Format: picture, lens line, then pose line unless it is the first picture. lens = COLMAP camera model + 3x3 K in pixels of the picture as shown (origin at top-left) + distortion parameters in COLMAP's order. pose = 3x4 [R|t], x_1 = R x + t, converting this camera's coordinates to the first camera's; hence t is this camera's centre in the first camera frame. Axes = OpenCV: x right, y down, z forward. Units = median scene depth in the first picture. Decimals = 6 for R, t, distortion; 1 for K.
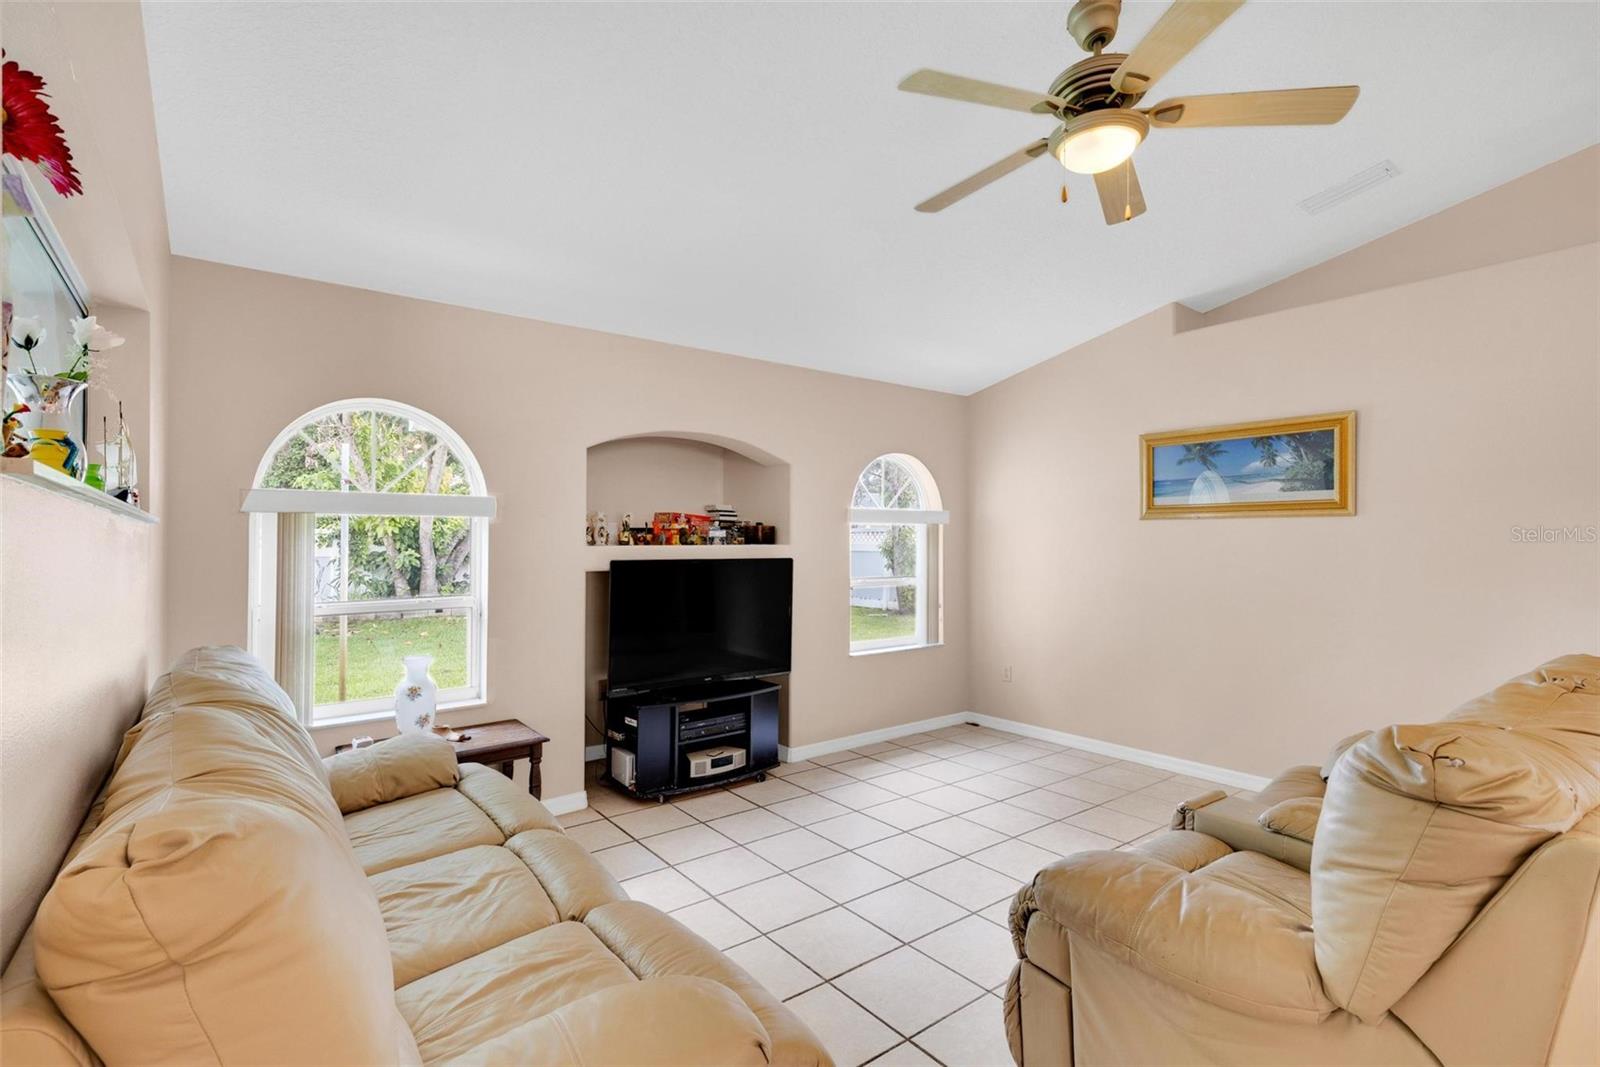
lens RADIAL K [[736.3, 0, 795.1], [0, 736.3, 537.5], [0, 0, 1]] dist [0.008101, -0.000075]
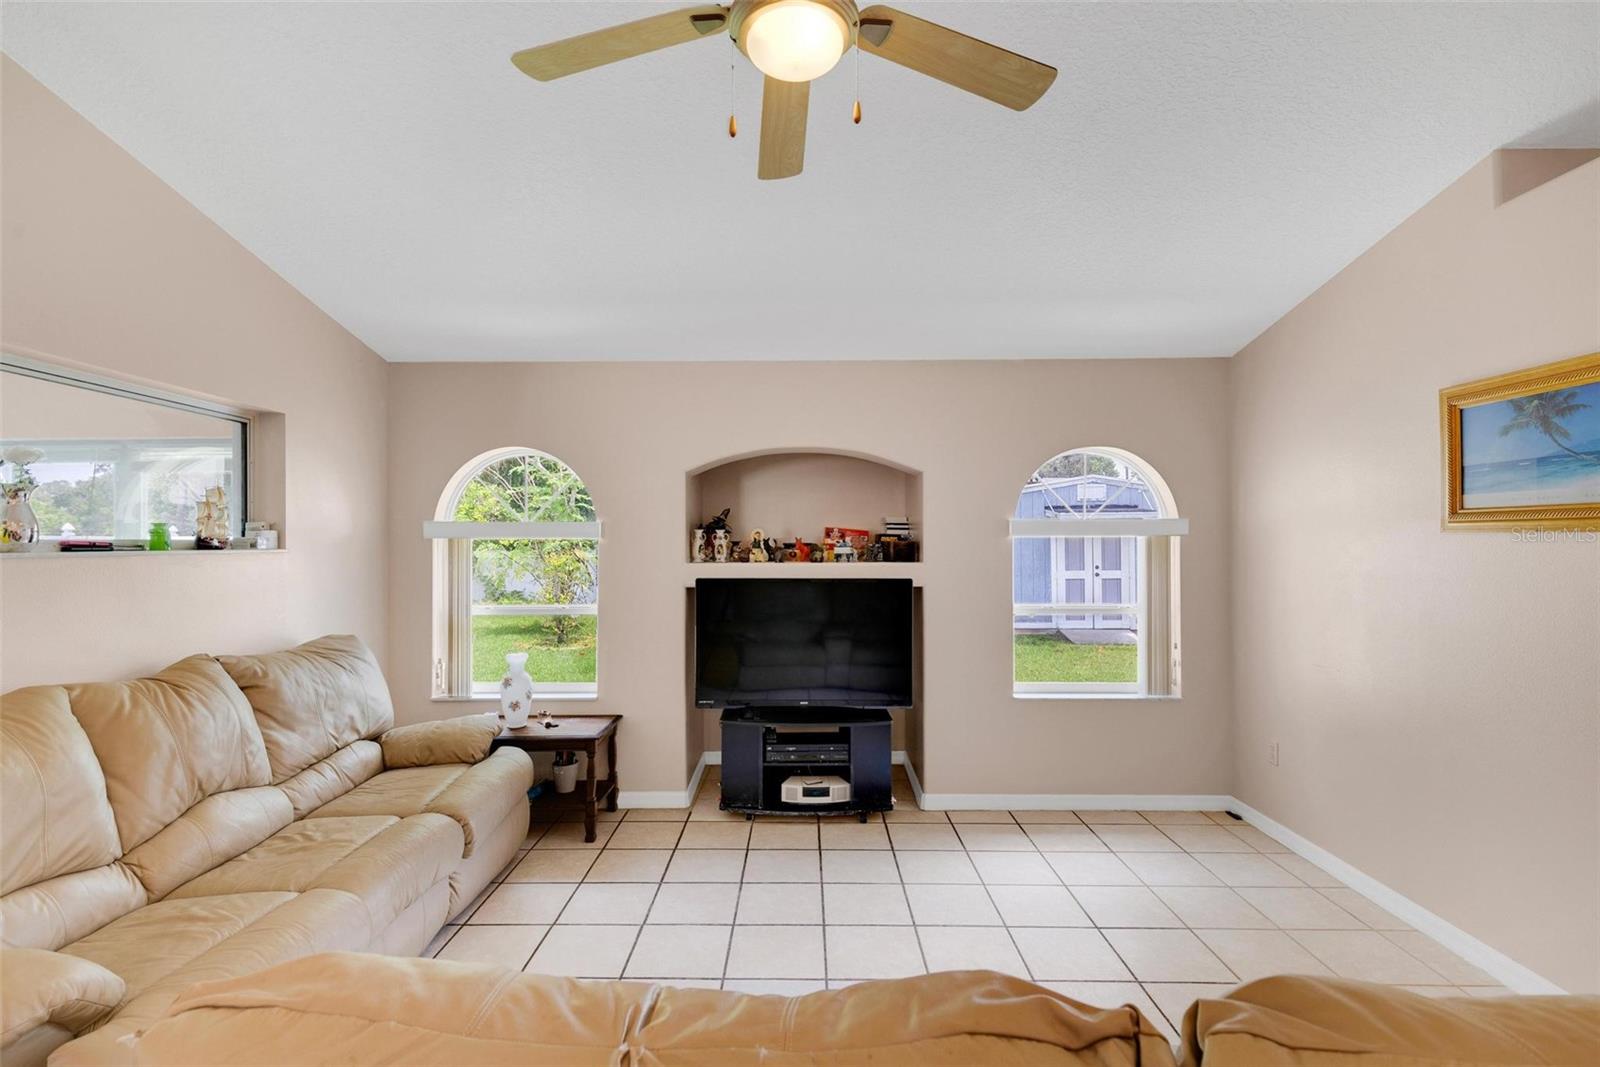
lens RADIAL K [[736.3, 0, 791.9], [0, 736.3, 533.9], [0, 0, 1]] dist [0.008101, -0.000075]
pose [[0.787306, -0.006401, -0.616529, 0.440061], [0.004958, 0.999980, -0.004051, -0.023770], [0.616542, 0.000133, 0.787322, 0.218931]]
